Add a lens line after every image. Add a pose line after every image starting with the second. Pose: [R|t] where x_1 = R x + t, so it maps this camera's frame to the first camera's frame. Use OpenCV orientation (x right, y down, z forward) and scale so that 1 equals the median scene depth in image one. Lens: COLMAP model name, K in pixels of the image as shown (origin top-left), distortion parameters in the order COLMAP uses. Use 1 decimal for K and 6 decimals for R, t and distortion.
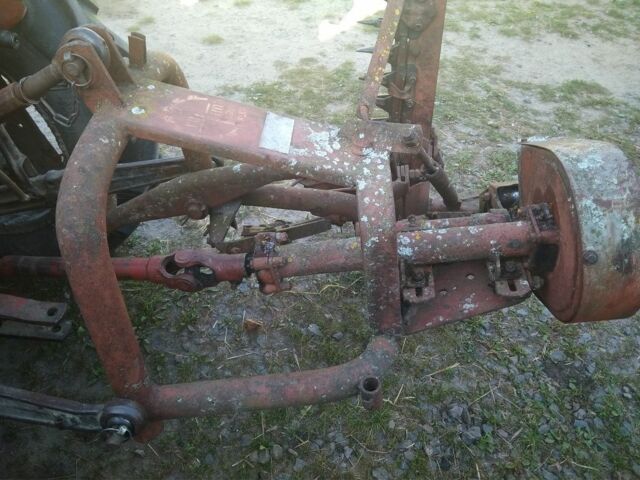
lens RADIAL K [[504.3, 0, 316.8], [0, 504.3, 237.8], [0, 0, 1]] dist [0.054401, -0.071460]
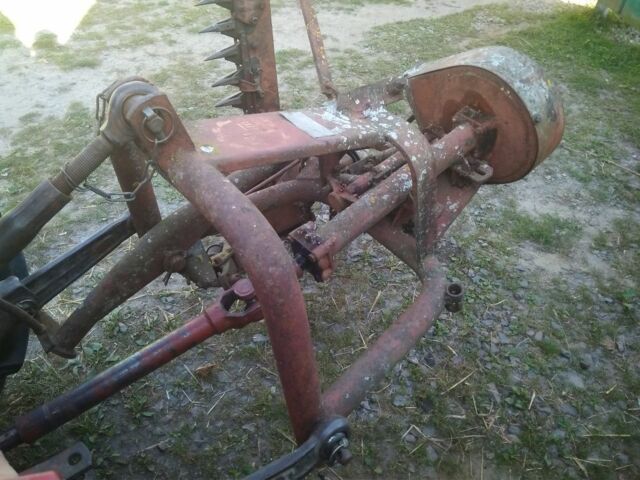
lens RADIAL K [[504.3, 0, 320.0], [0, 504.3, 240.2], [0, 0, 1]] dist [0.054401, -0.071460]
pose [[0.750635, -0.464415, 0.469963, -0.358988], [0.471521, 0.874797, 0.111345, -0.053229], [-0.462833, 0.138018, 0.875635, 0.048644]]
